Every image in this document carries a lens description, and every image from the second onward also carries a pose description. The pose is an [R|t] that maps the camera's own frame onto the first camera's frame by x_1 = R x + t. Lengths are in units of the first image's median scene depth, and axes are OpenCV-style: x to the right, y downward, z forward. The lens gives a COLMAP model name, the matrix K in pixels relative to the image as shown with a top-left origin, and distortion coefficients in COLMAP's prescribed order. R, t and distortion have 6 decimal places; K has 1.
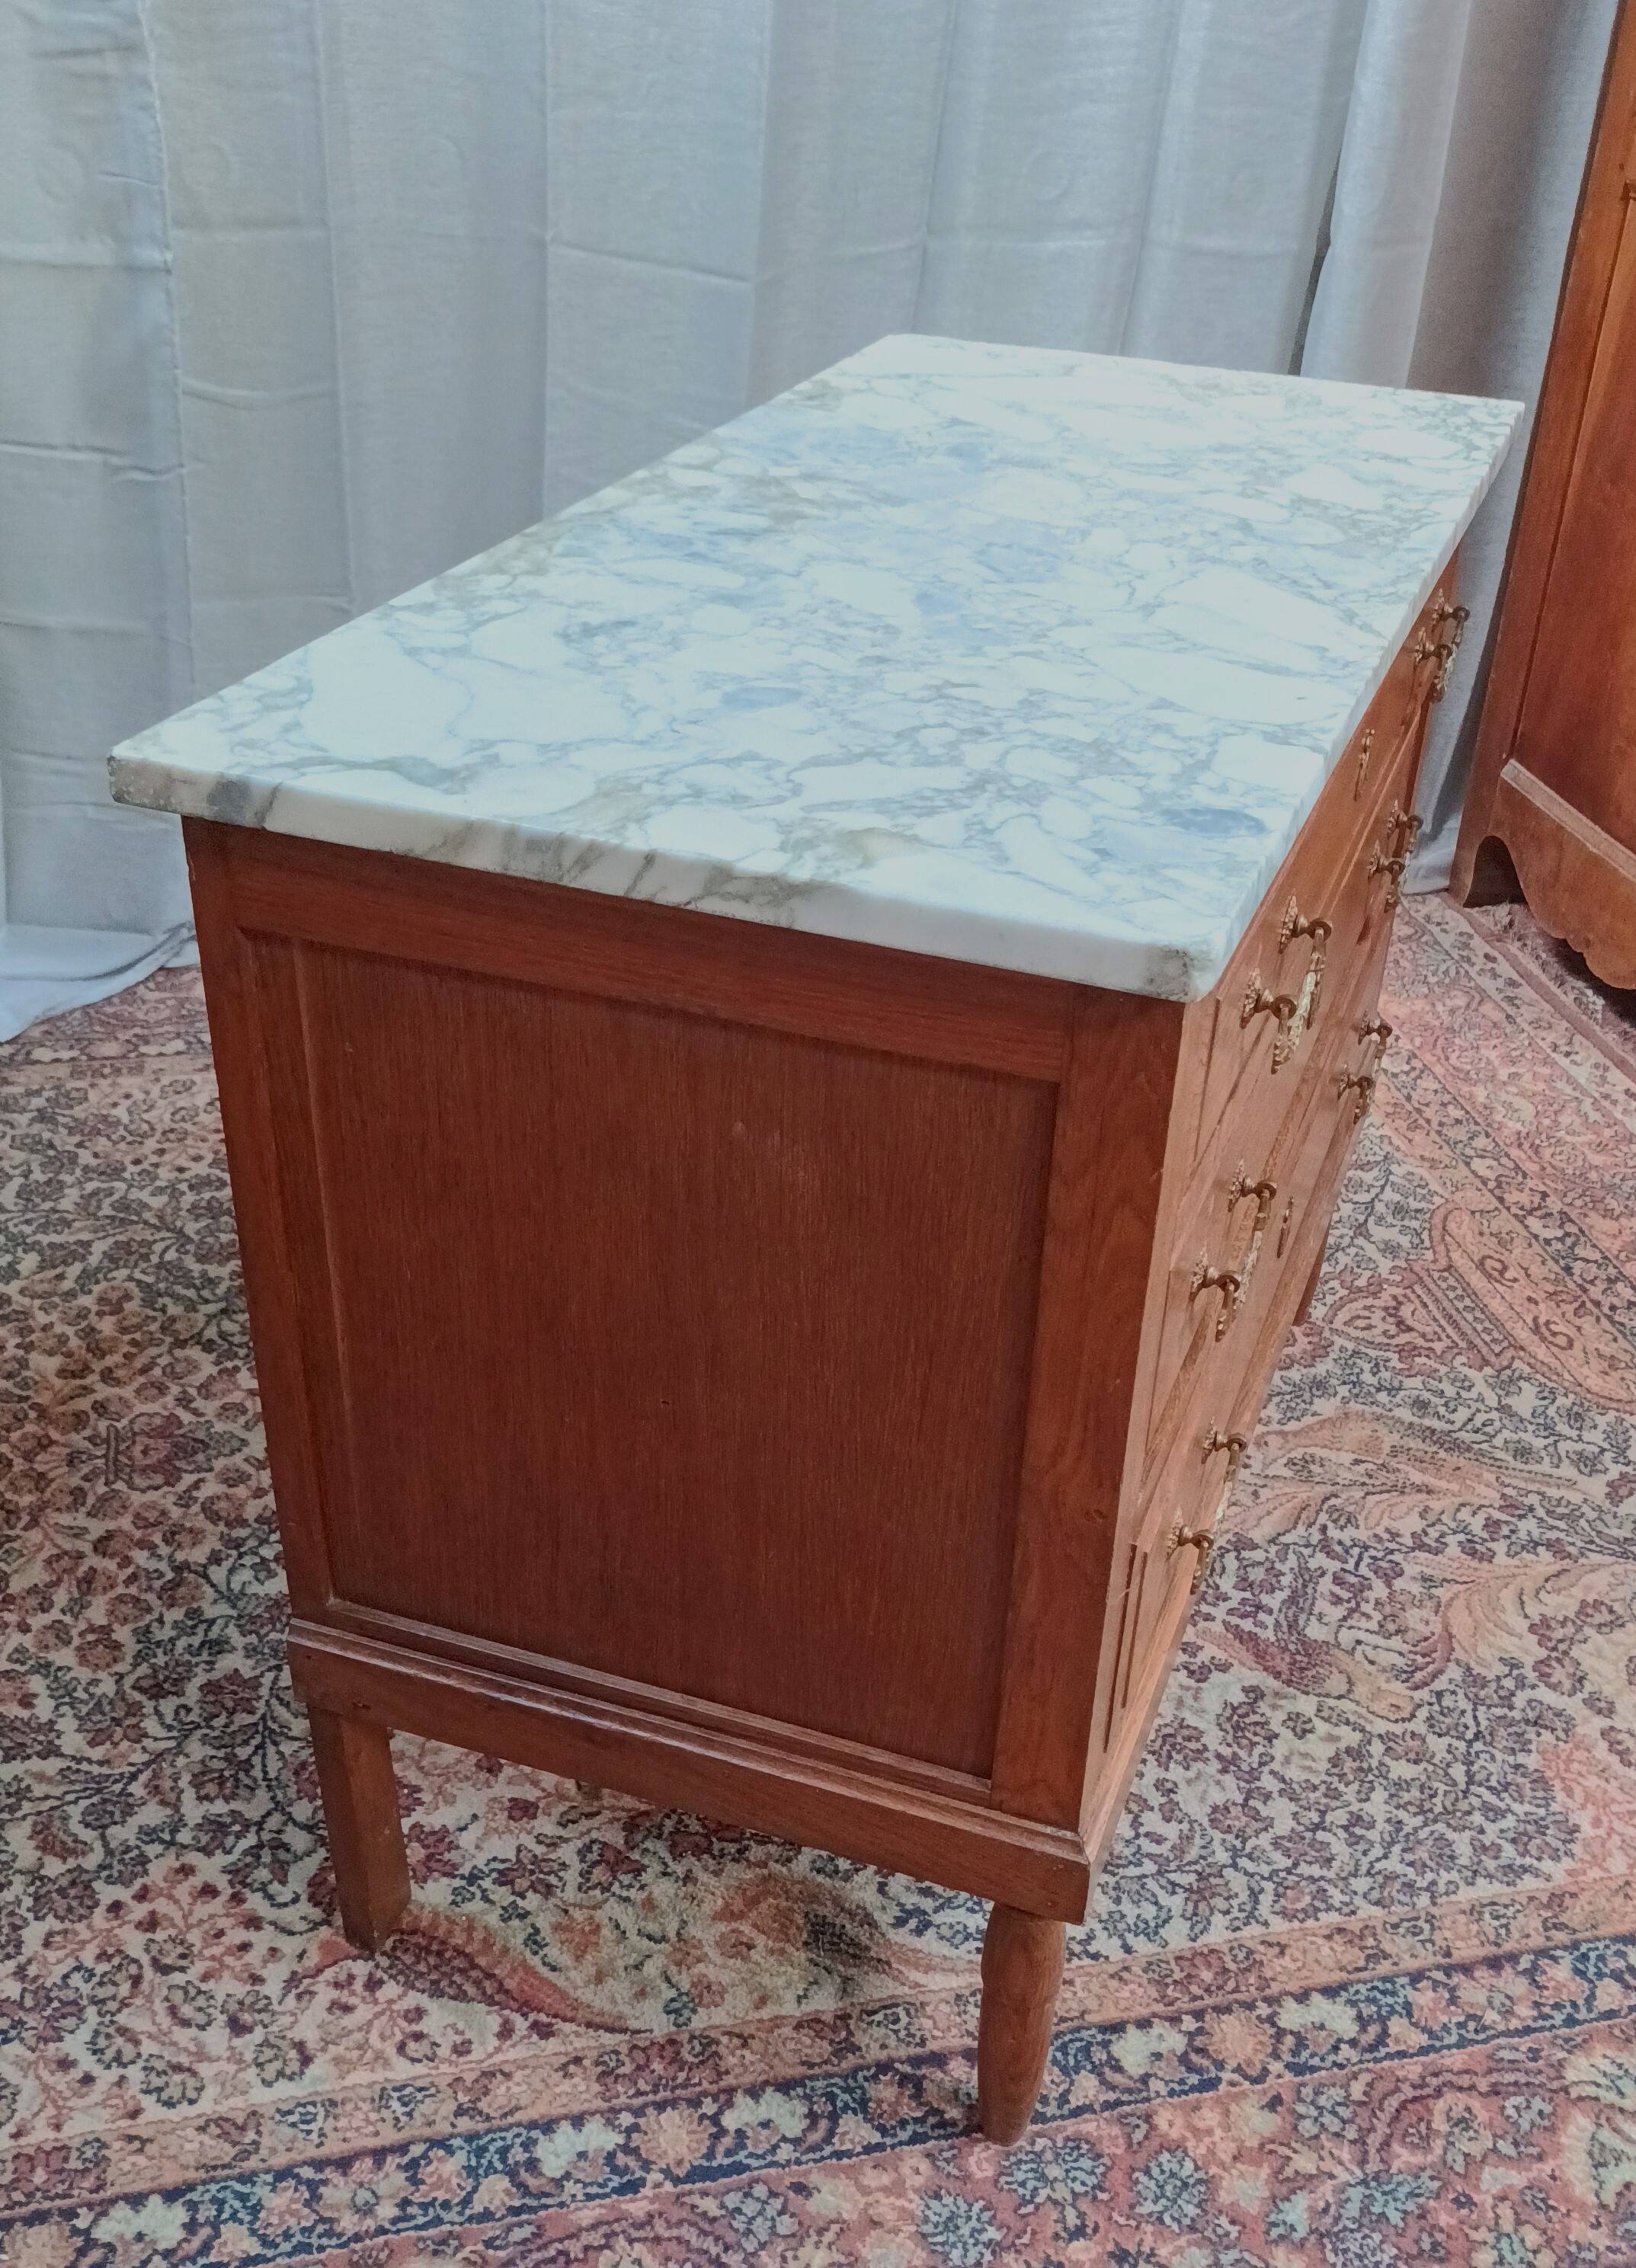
lens RADIAL K [[2221.4, 0, 843.8], [0, 2221.4, 1315.6], [0, 0, 1]] dist [0.023278, 0.000000]
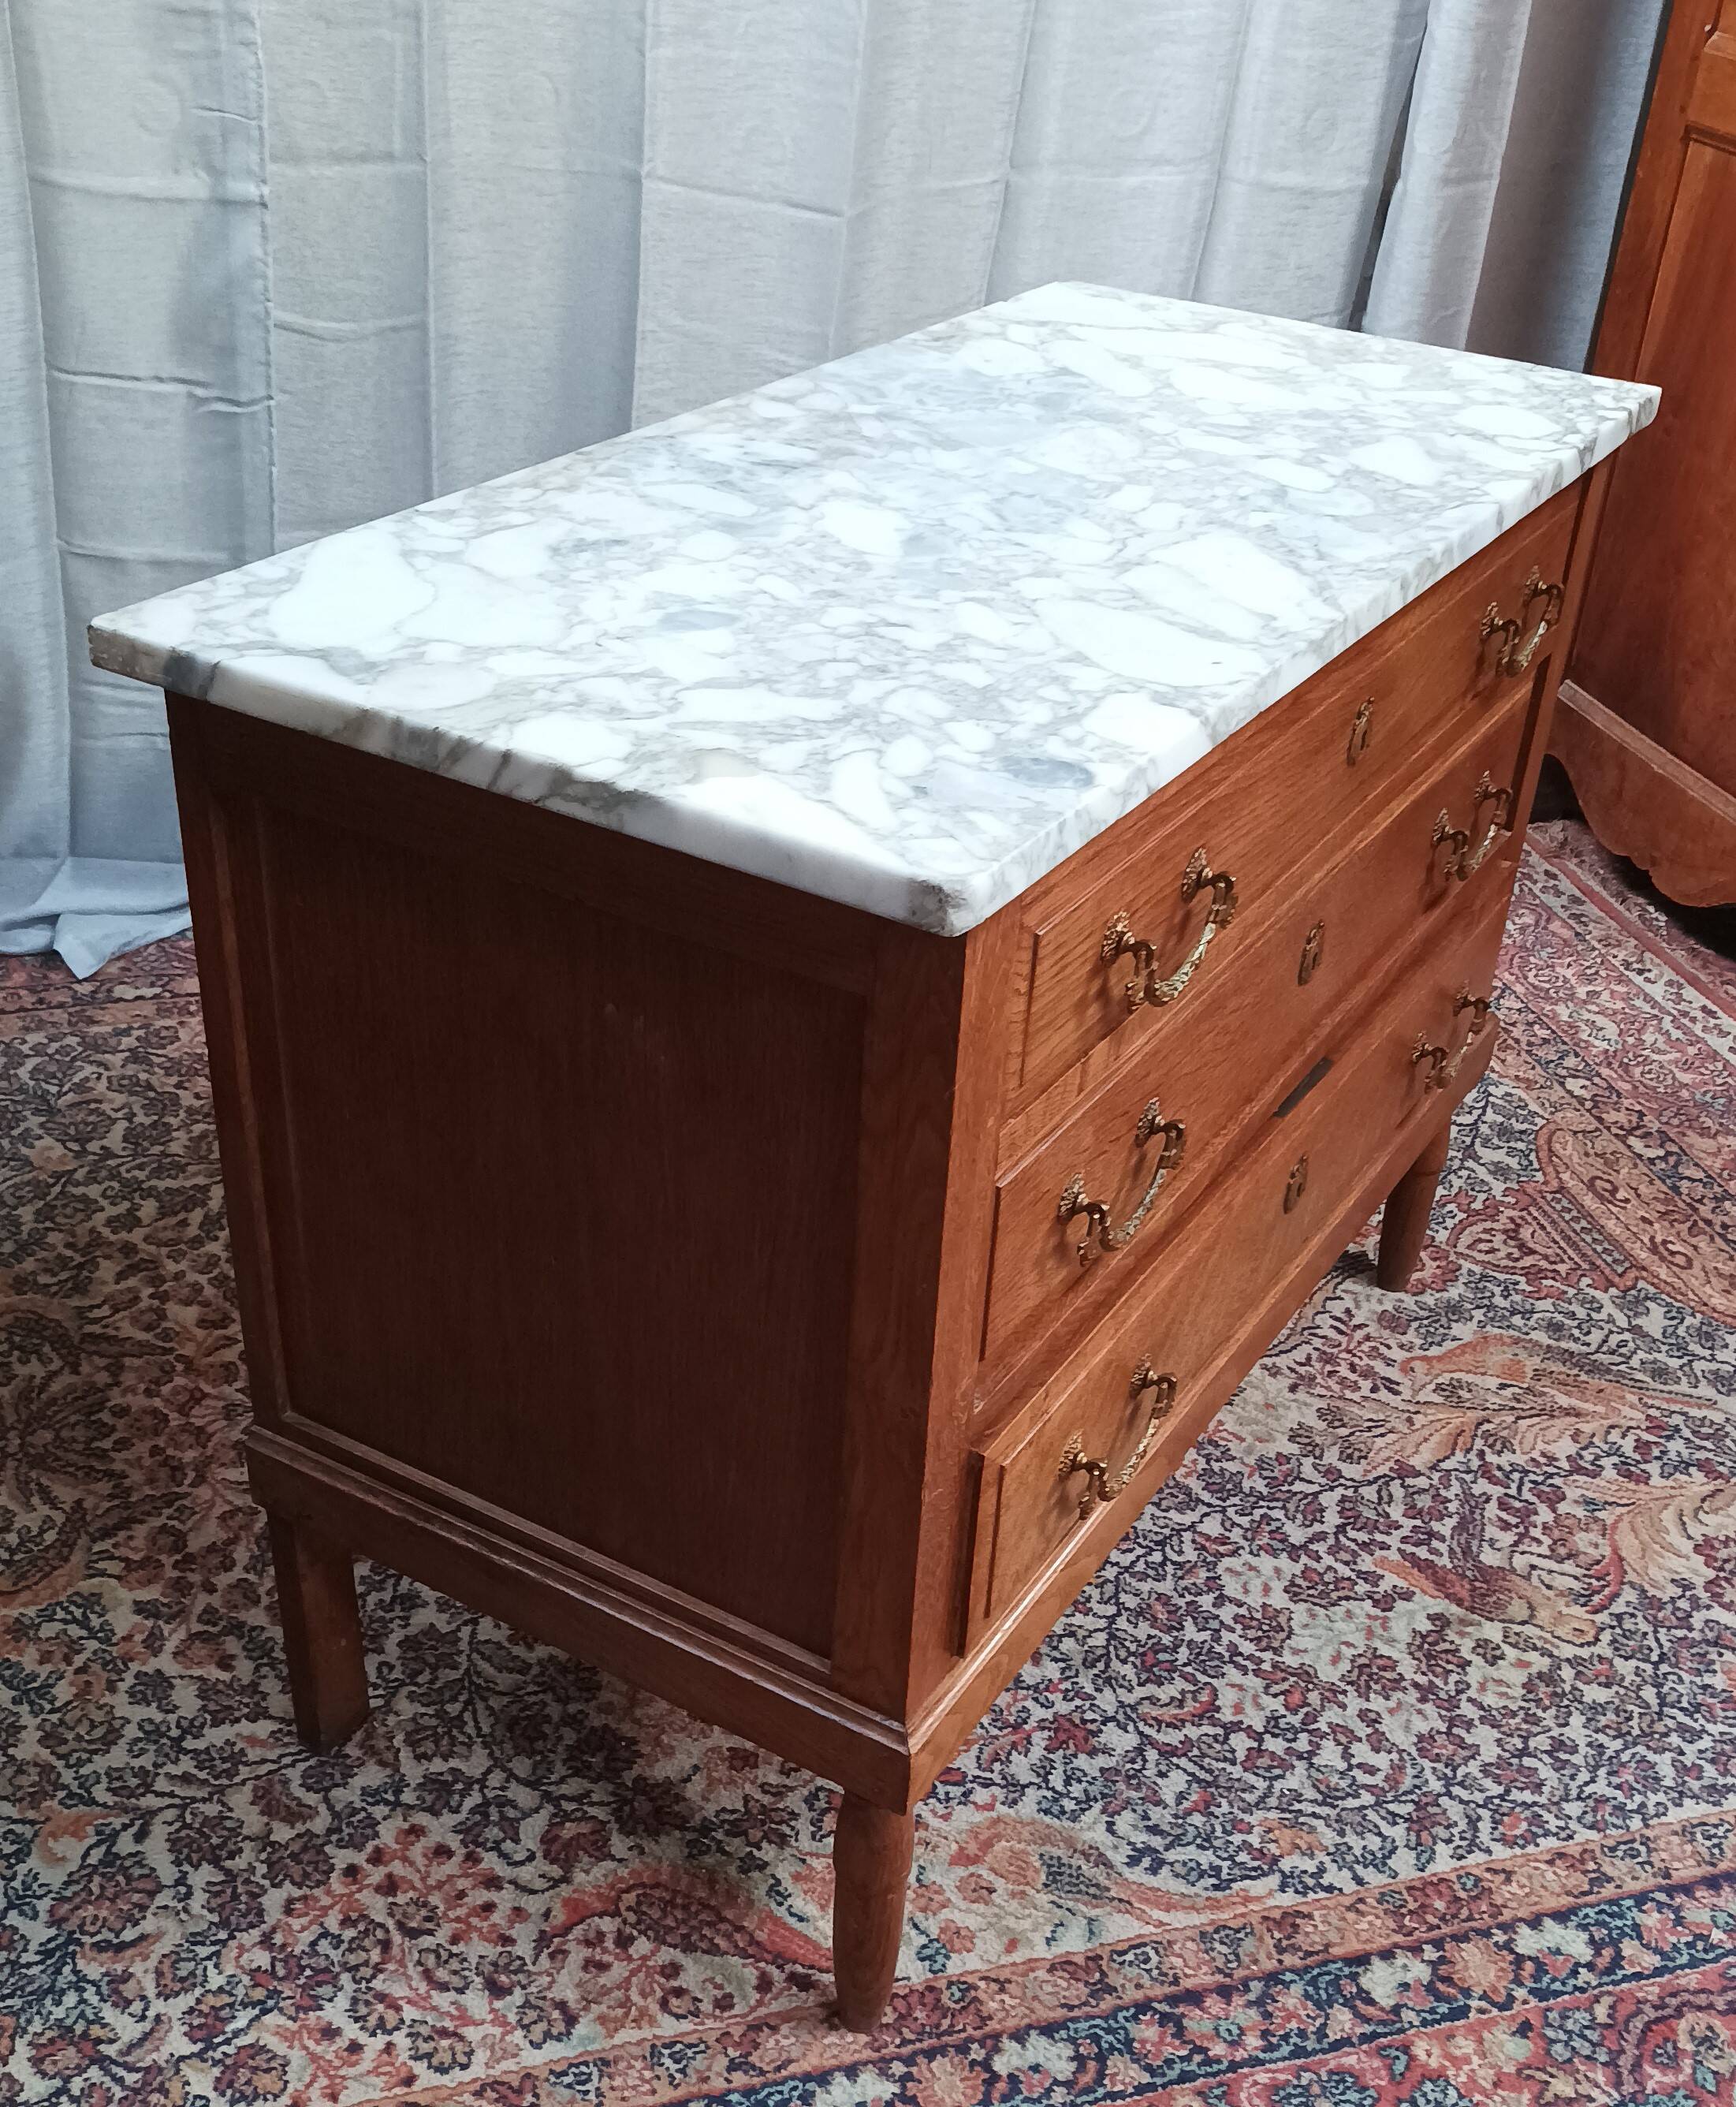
lens RADIAL K [[2289.7, 0, 871.5], [0, 2289.7, 1172.7], [0, 0, 1]] dist [0.022872, 0.000000]
pose [[0.998353, -0.016361, 0.054987, -0.130542], [0.017376, 0.999686, -0.018032, -0.020457], [-0.054674, 0.018958, 0.998324, -0.034923]]
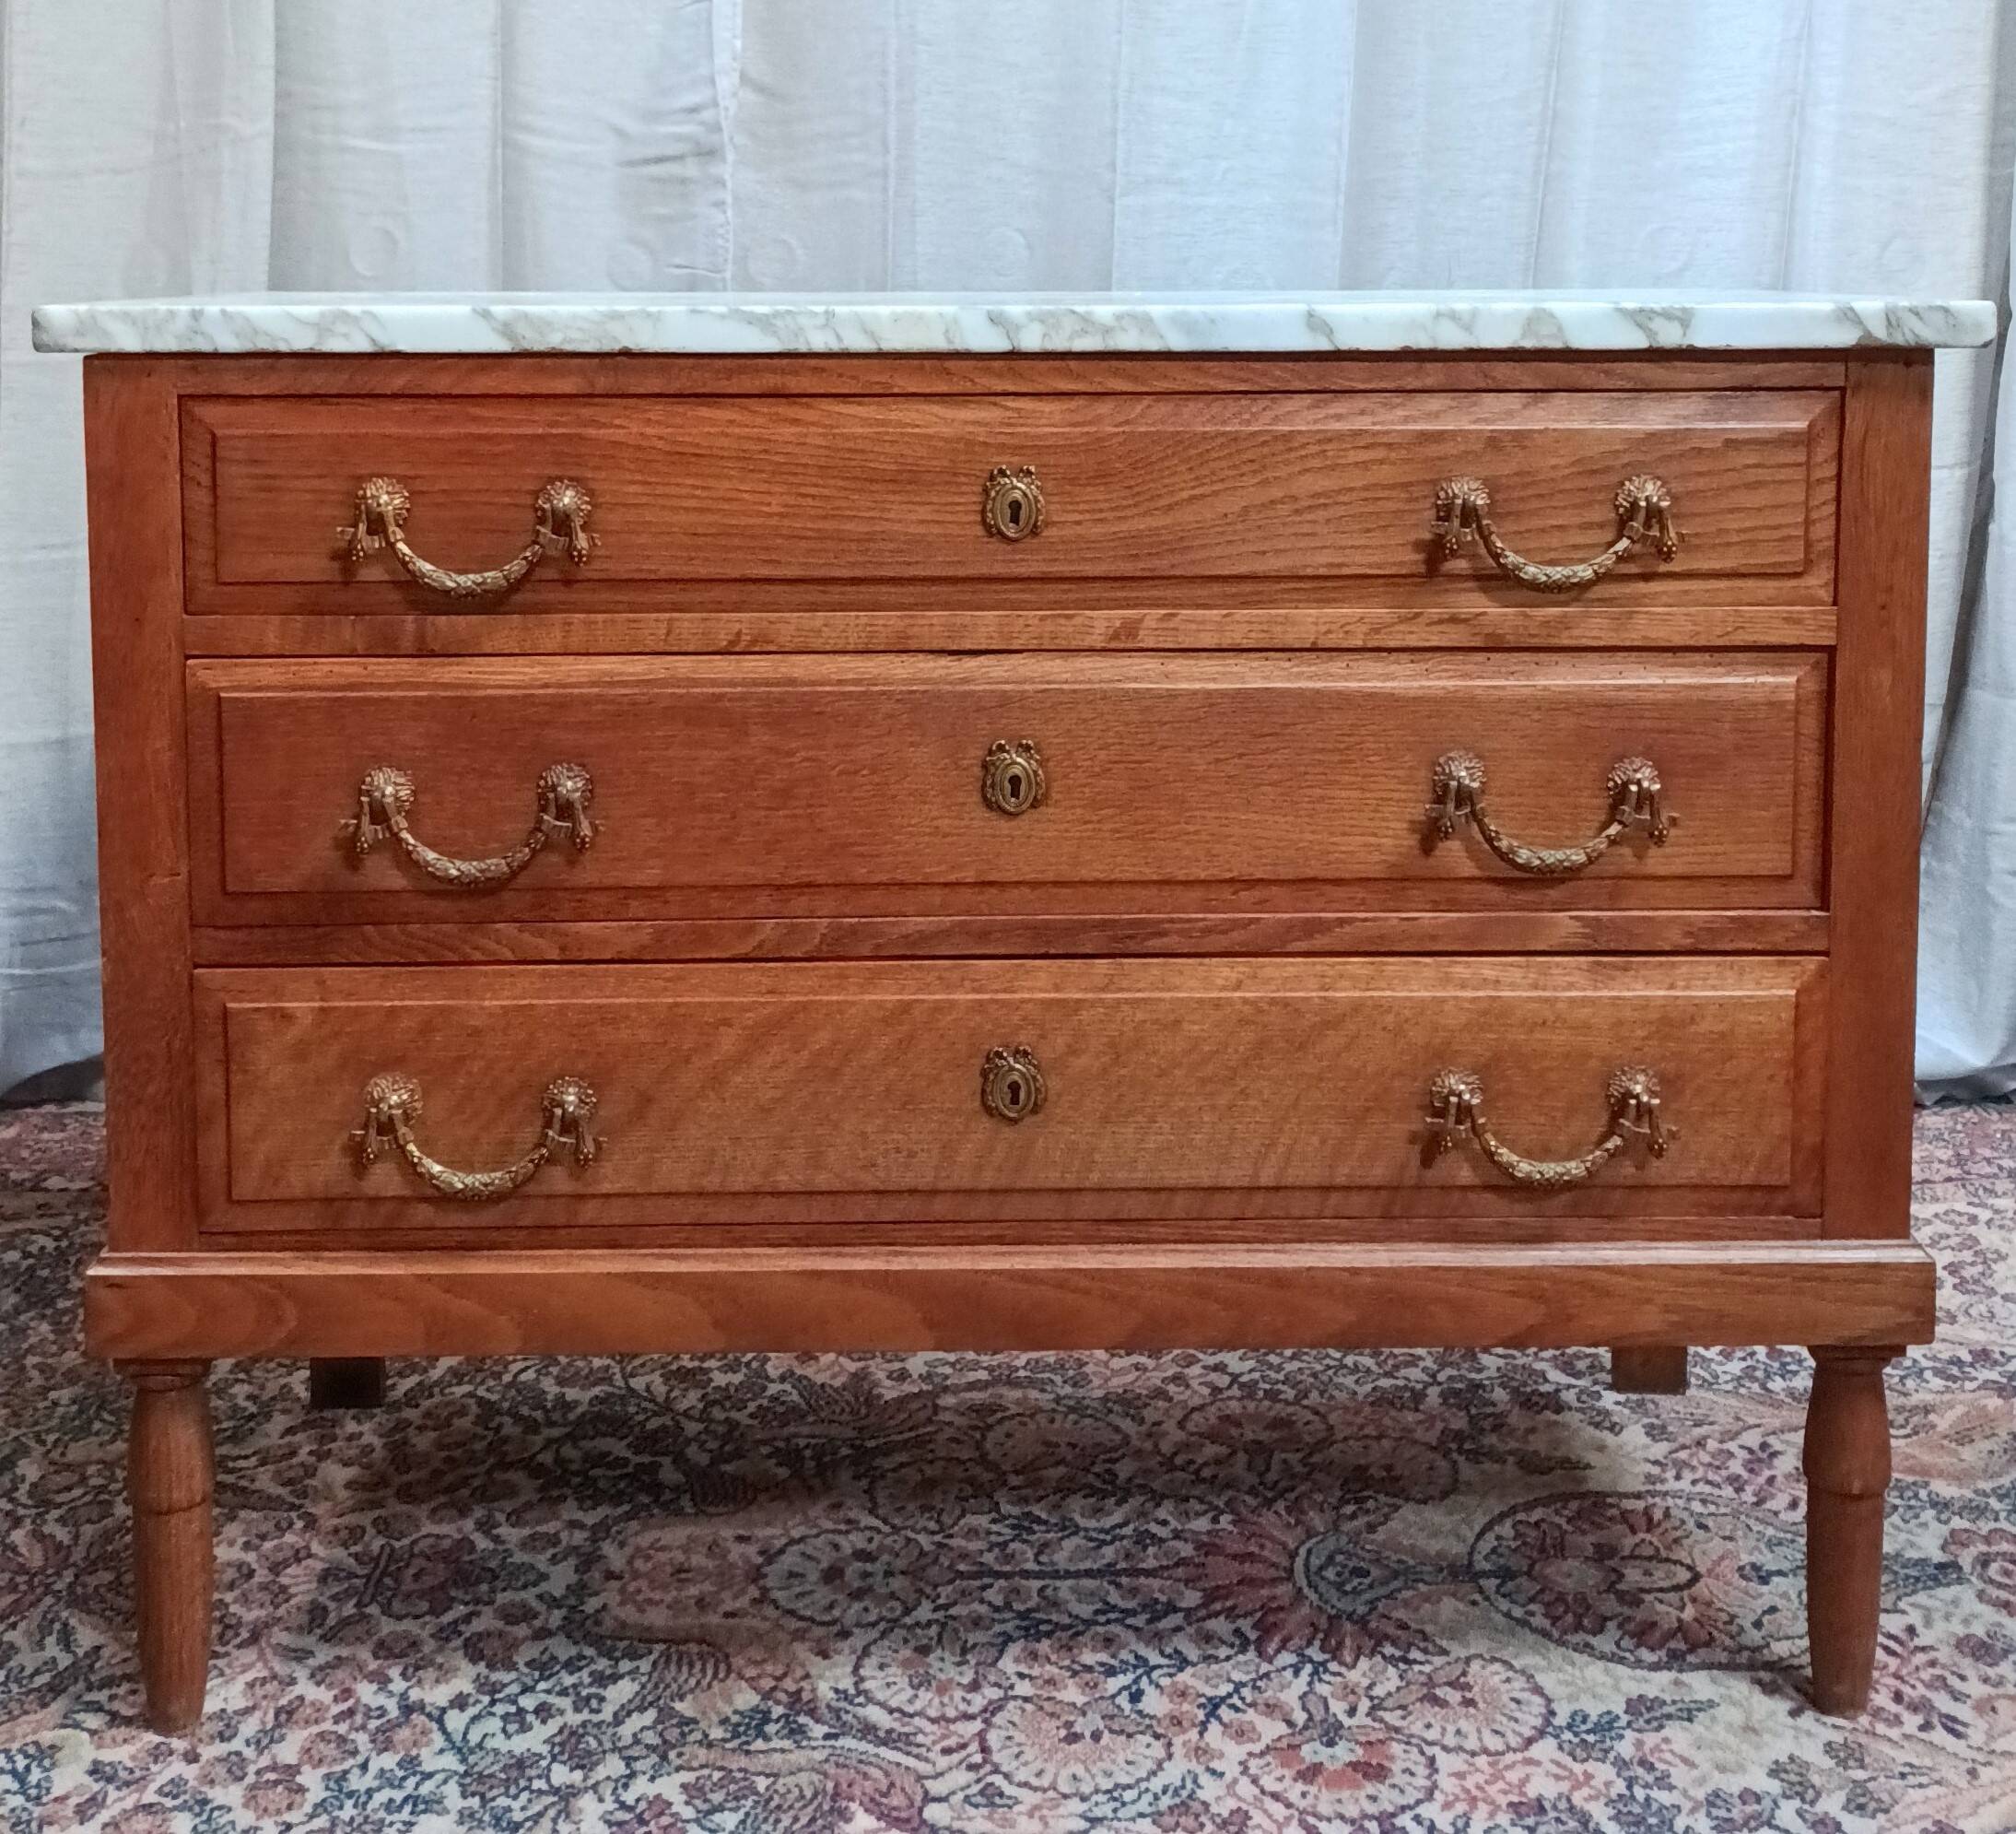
lens RADIAL K [[2691.9, 0, 990.5], [0, 2691.9, 489.0], [0, 0, 1]] dist [0.017403, 0.000000]
pose [[0.972679, -0.020500, -0.231248, 0.109244], [-0.095899, 0.871655, -0.480646, 0.183477], [0.211422, 0.489691, 0.845875, 0.091944]]
